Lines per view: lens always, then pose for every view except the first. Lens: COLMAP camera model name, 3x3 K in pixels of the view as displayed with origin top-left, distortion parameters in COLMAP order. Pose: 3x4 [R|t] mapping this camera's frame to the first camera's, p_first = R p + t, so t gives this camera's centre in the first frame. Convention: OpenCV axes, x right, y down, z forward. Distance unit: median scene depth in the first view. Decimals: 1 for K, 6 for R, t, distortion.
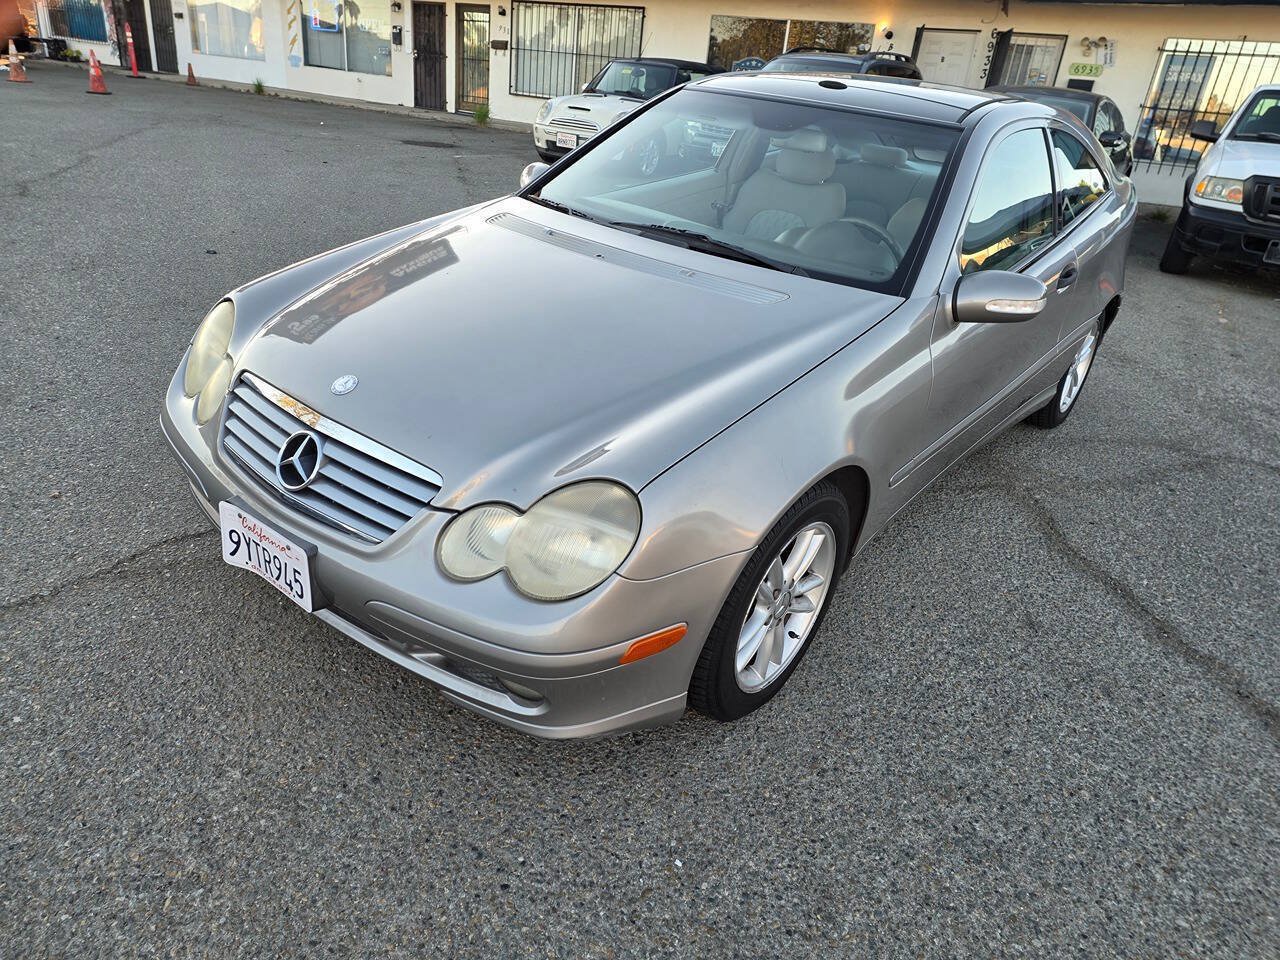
lens RADIAL K [[857.0, 0, 662.5], [0, 857.0, 483.5], [0, 0, 1]] dist [0.022374, -0.003411]
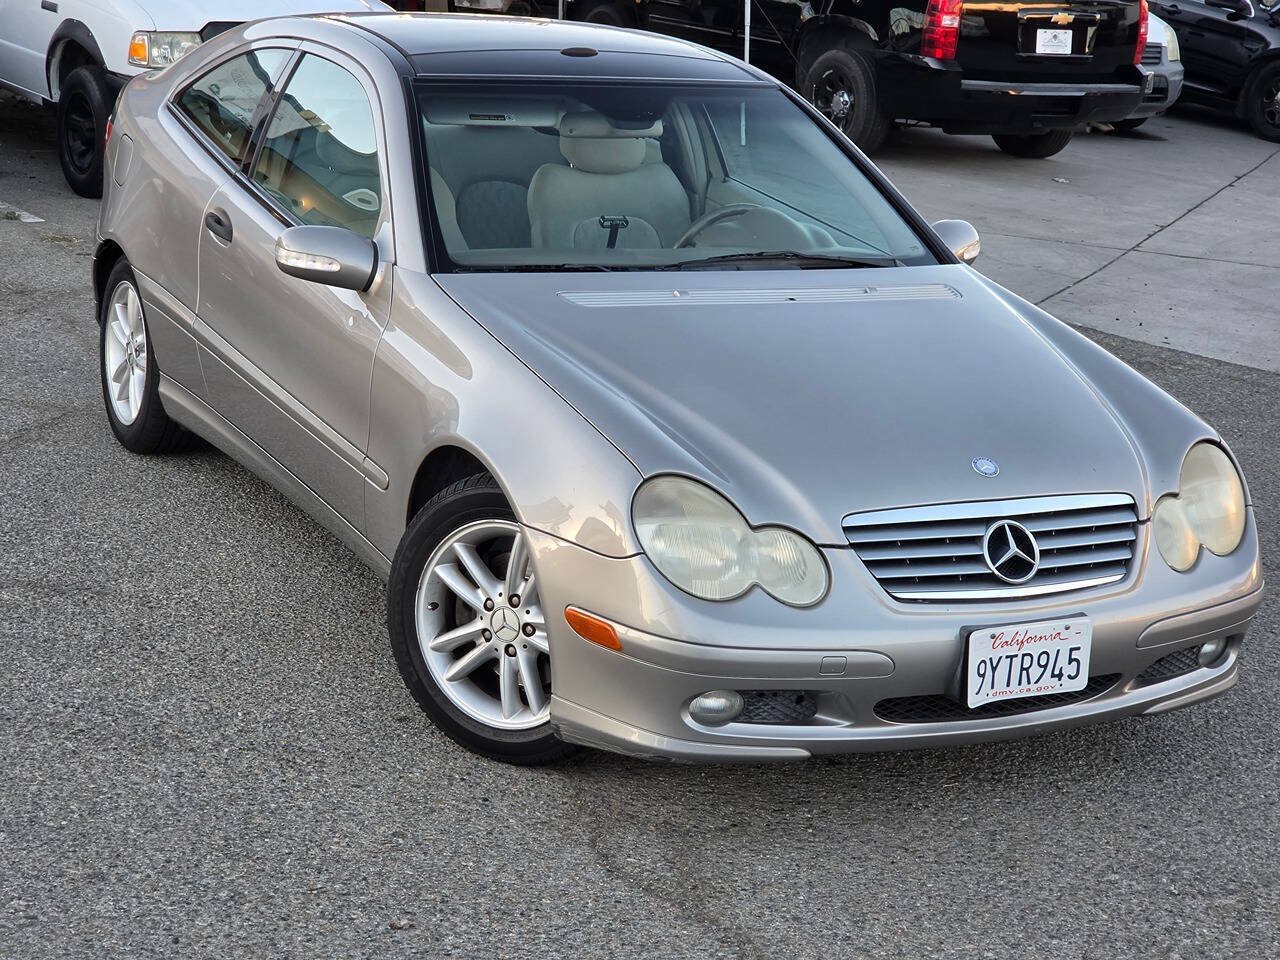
lens RADIAL K [[2368.9, 0, 640.0], [0, 2368.9, 480.0], [0, 0, 1]] dist [-0.297748, 3.312387]
pose [[0.446904, -0.302251, 0.841975, -2.473577], [0.402228, 0.908581, 0.112667, -0.496439], [-0.799056, 0.288314, 0.527622, -0.051212]]
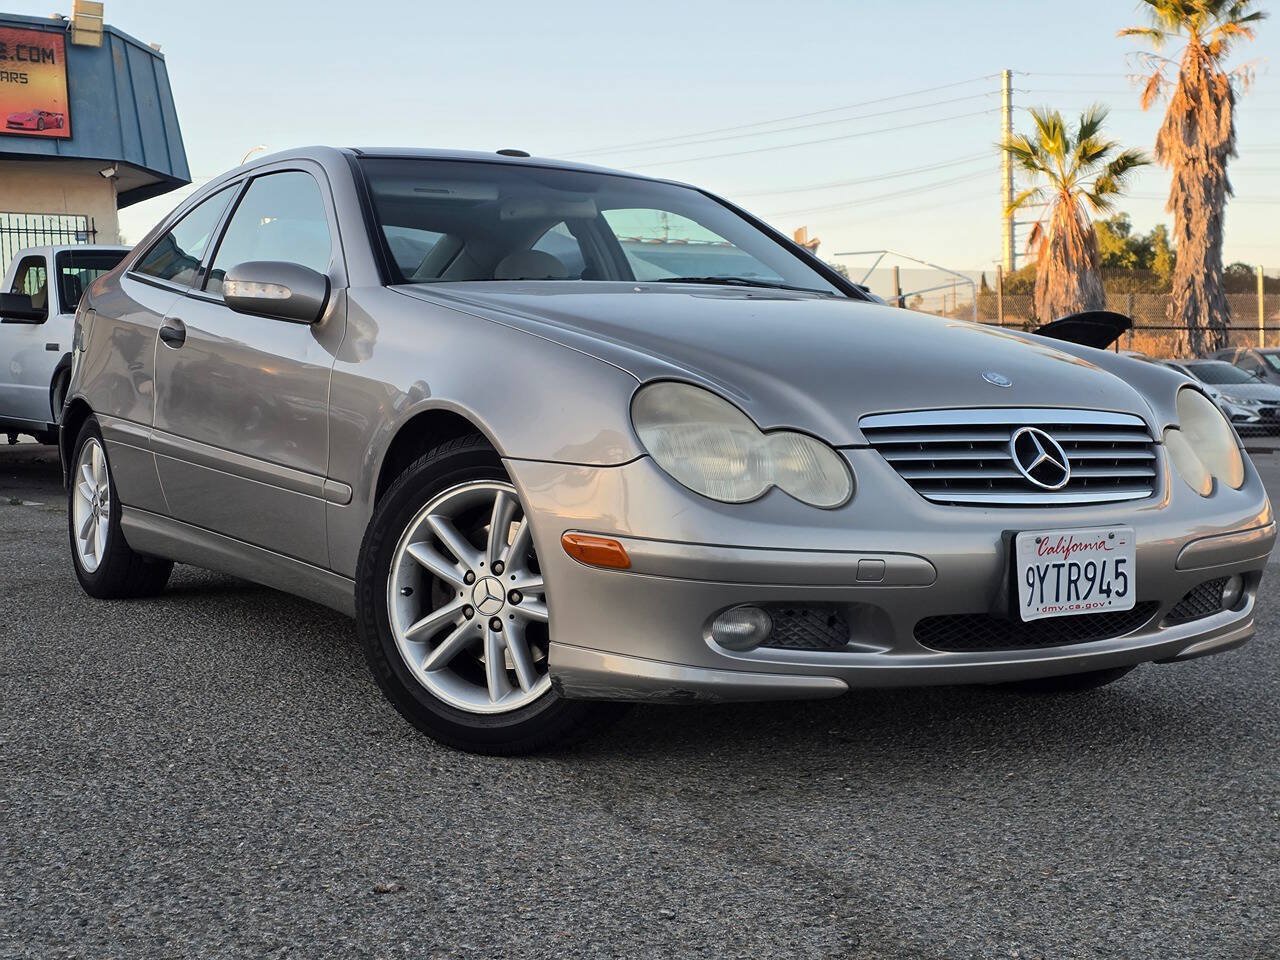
lens RADIAL K [[1658.8, 0, 670.8], [0, 1658.8, 444.6], [0, 0, 1]] dist [0.113472, -0.062213]
pose [[0.352480, -0.141876, 0.925002, -1.895013], [0.452984, 0.890792, -0.035985, -0.132961], [-0.818879, 0.431695, 0.378254, 0.597012]]
